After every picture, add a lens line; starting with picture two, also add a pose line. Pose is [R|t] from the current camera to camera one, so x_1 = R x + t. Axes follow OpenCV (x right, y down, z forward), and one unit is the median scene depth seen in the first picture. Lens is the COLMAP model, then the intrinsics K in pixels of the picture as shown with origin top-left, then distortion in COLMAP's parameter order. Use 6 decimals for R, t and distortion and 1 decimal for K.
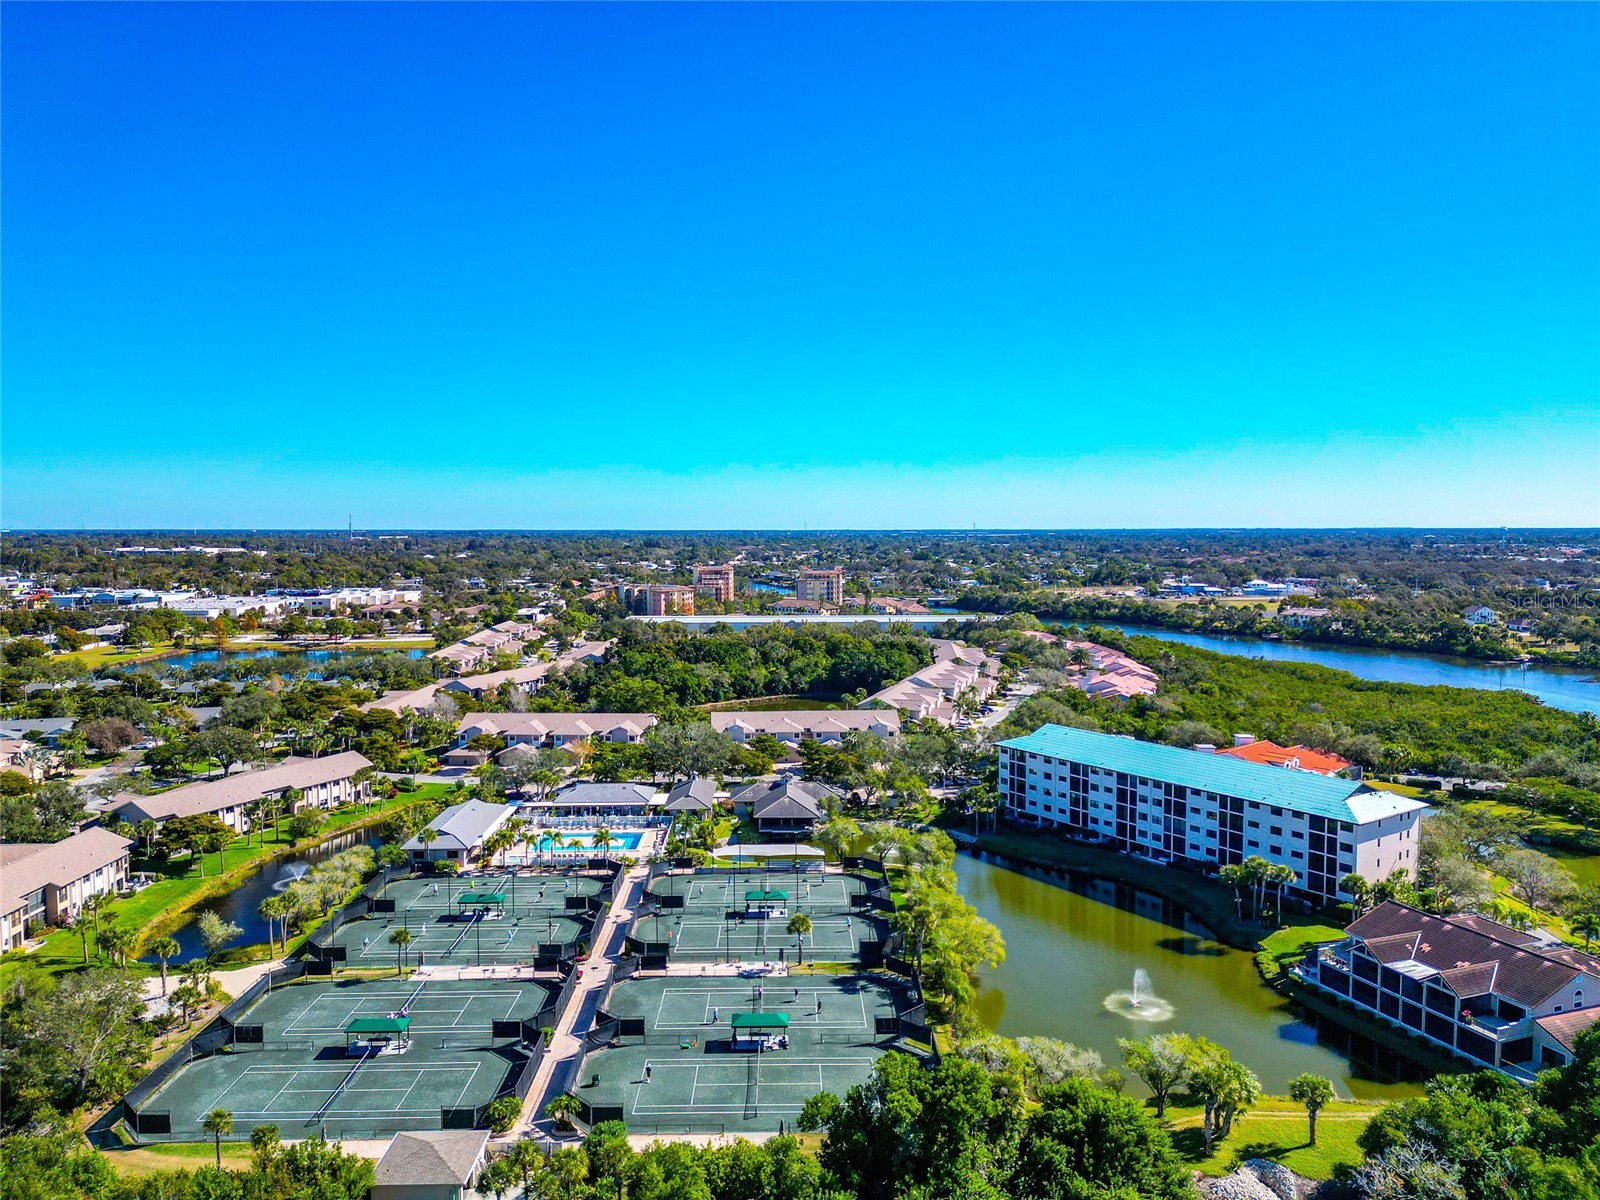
lens RADIAL K [[1135.3, 0, 800.0], [0, 1135.3, 600.0], [0, 0, 1]] dist [0.082904, -0.083739]
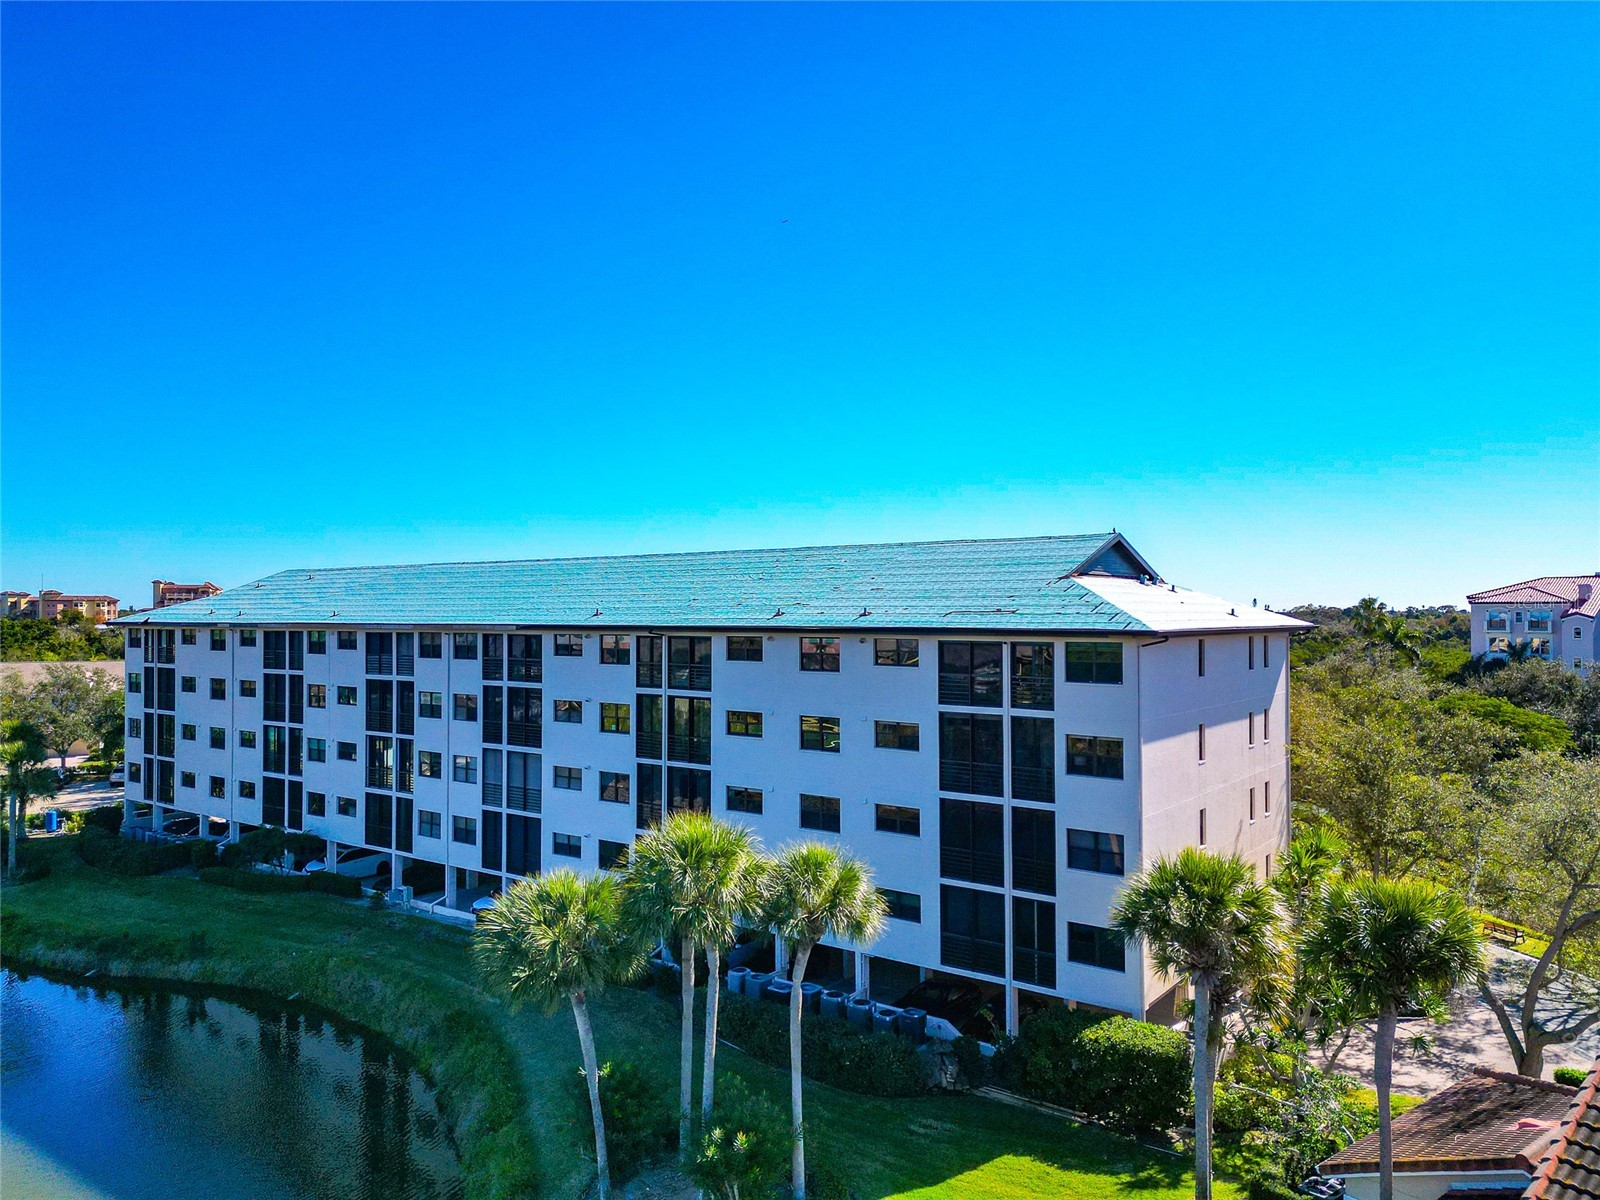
lens RADIAL K [[1130.4, 0, 800.0], [0, 1130.4, 600.0], [0, 0, 1]] dist [0.084560, -0.085682]
pose [[0.954662, 0.001009, 0.297690, 0.297070], [0.021455, 0.997161, -0.072184, 0.166740], [-0.296918, 0.075299, 0.951930, 0.675827]]
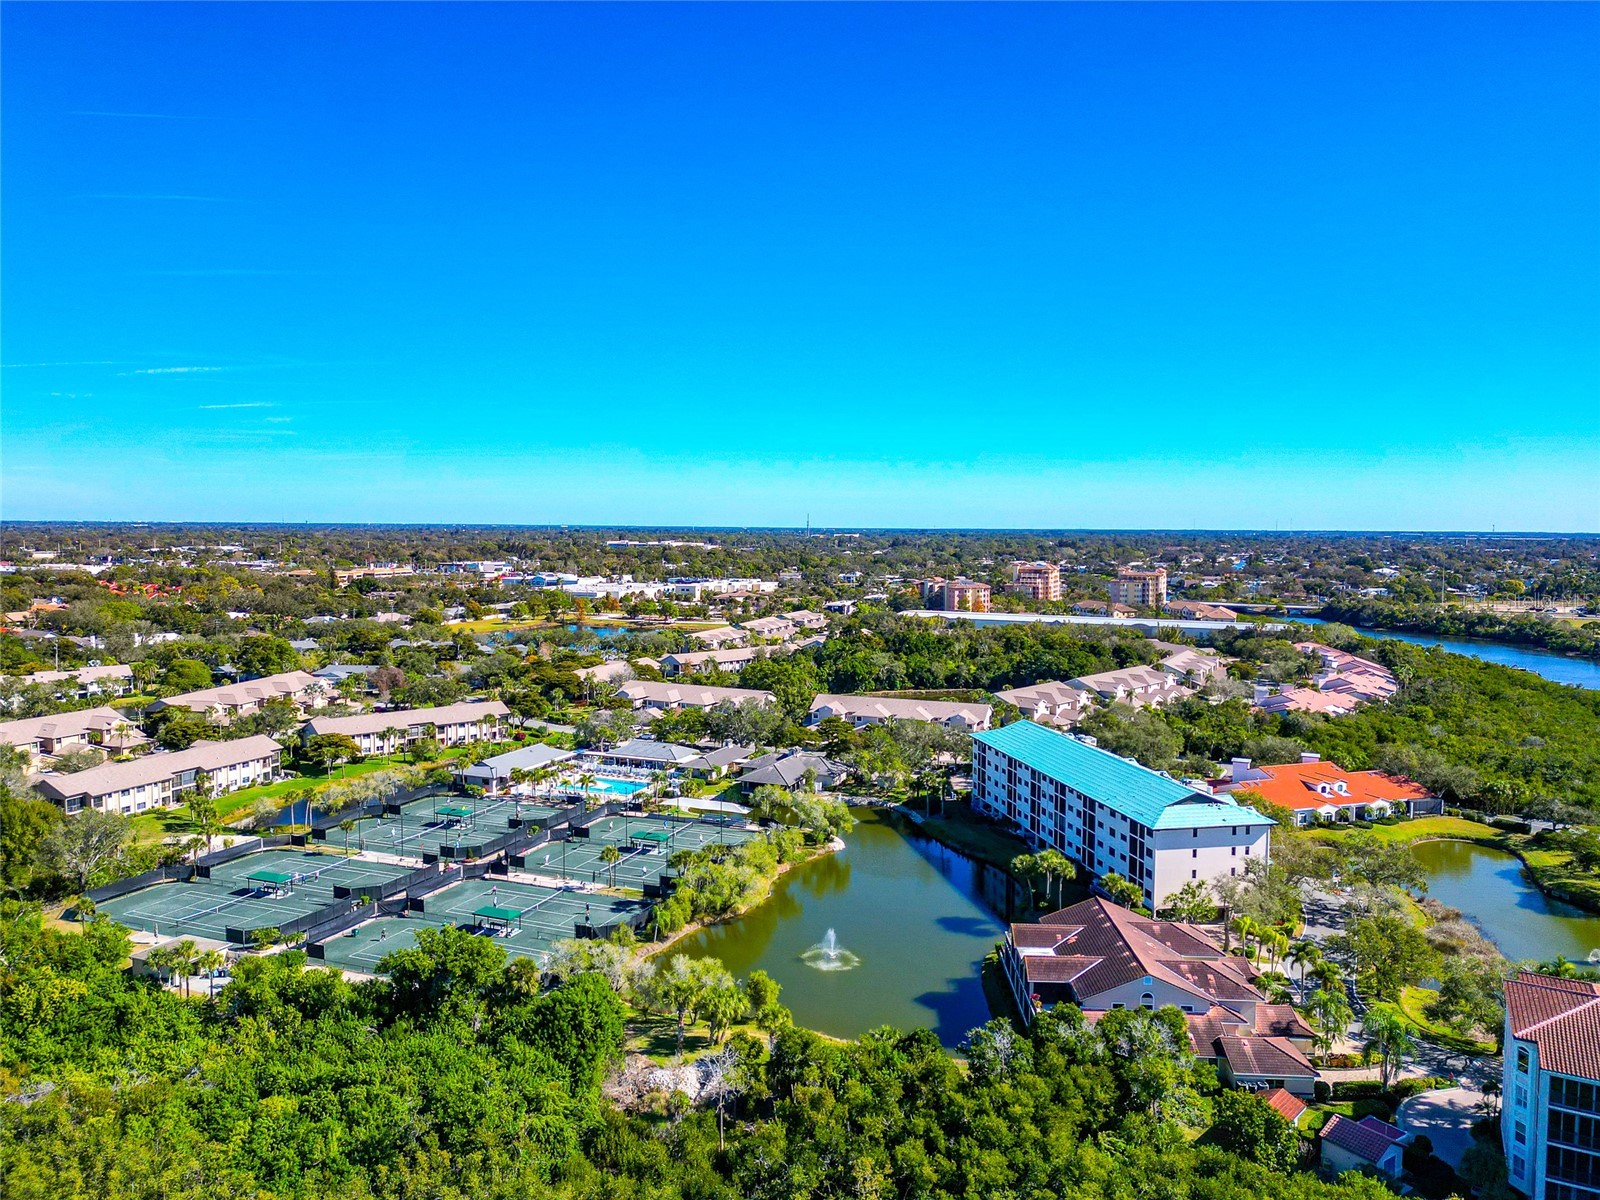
lens RADIAL K [[1130.4, 0, 800.0], [0, 1130.4, 600.0], [0, 0, 1]] dist [0.084560, -0.085682]
pose [[0.918968, 0.034966, -0.392780, 0.482777], [-0.034607, 0.999369, 0.007996, -0.000535], [0.392811, 0.006245, 0.919598, -0.020206]]
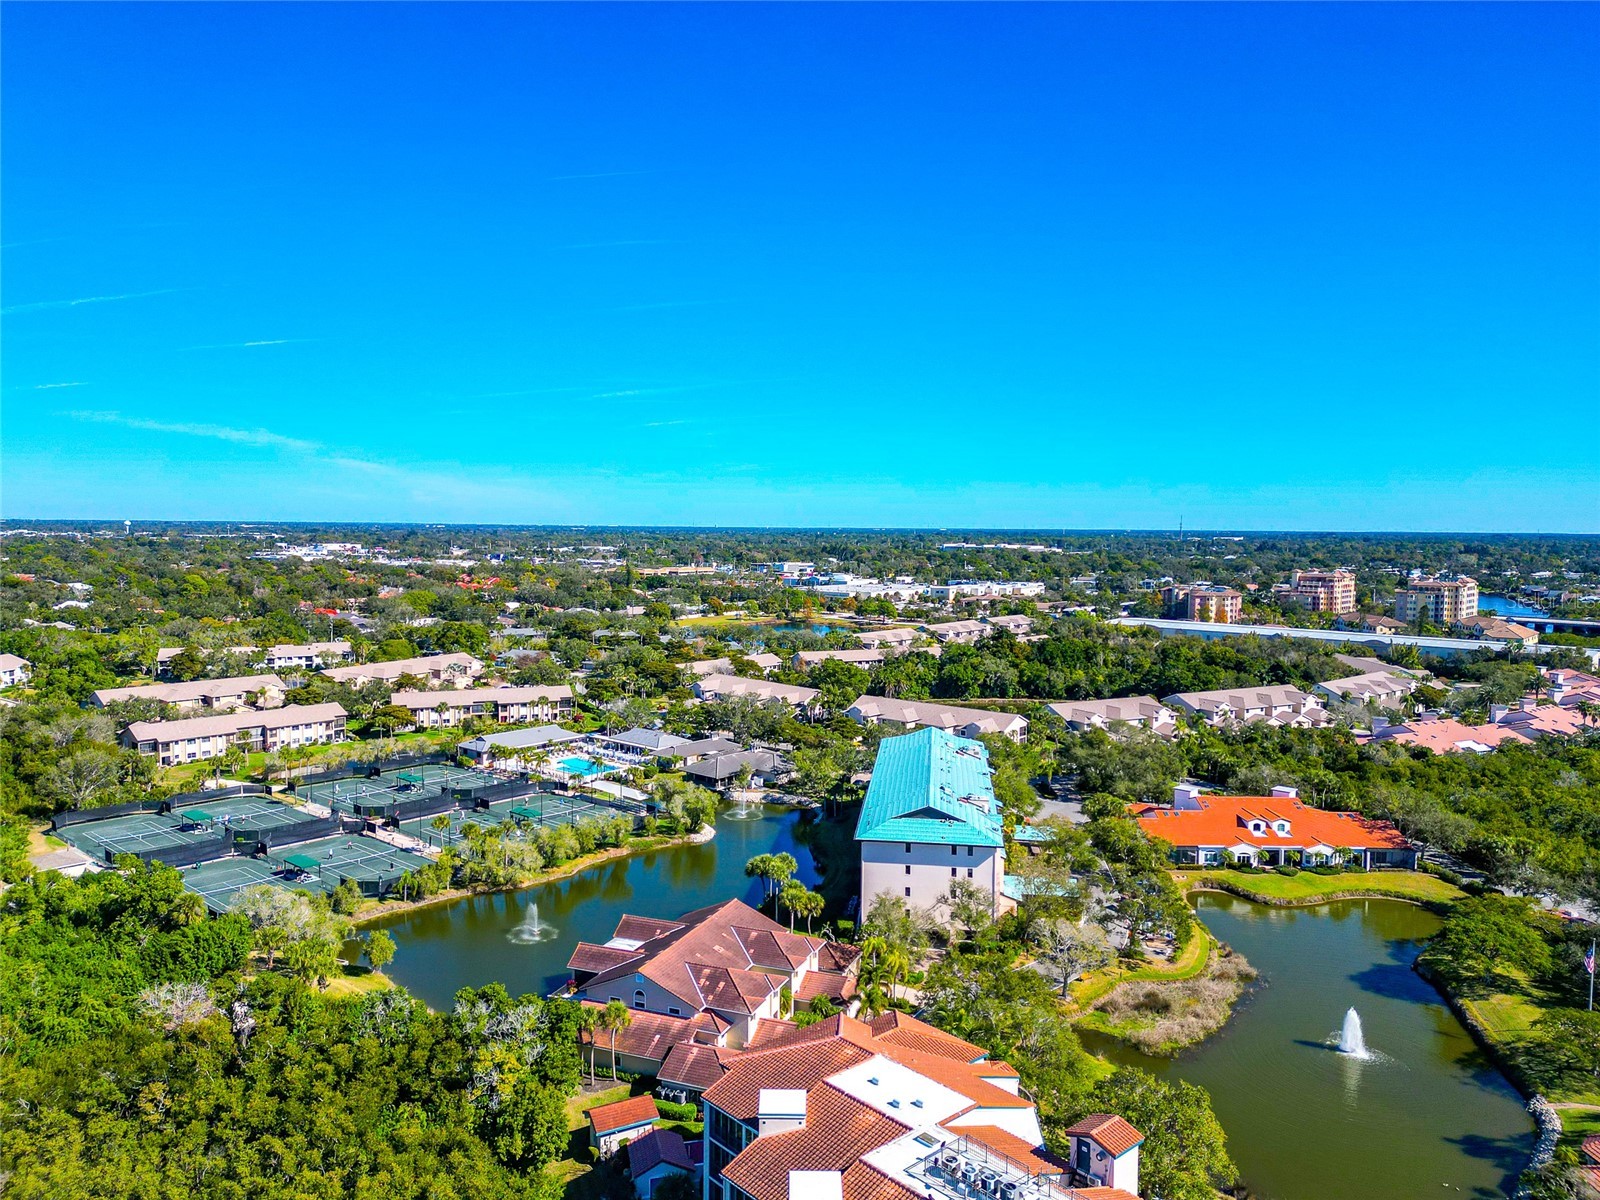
lens RADIAL K [[1130.4, 0, 800.0], [0, 1130.4, 600.0], [0, 0, 1]] dist [0.084560, -0.085682]
pose [[0.734124, 0.053625, -0.676894, 0.885032], [-0.054264, 0.998322, 0.020238, -0.016649], [0.676844, 0.021874, 0.735802, 0.224531]]
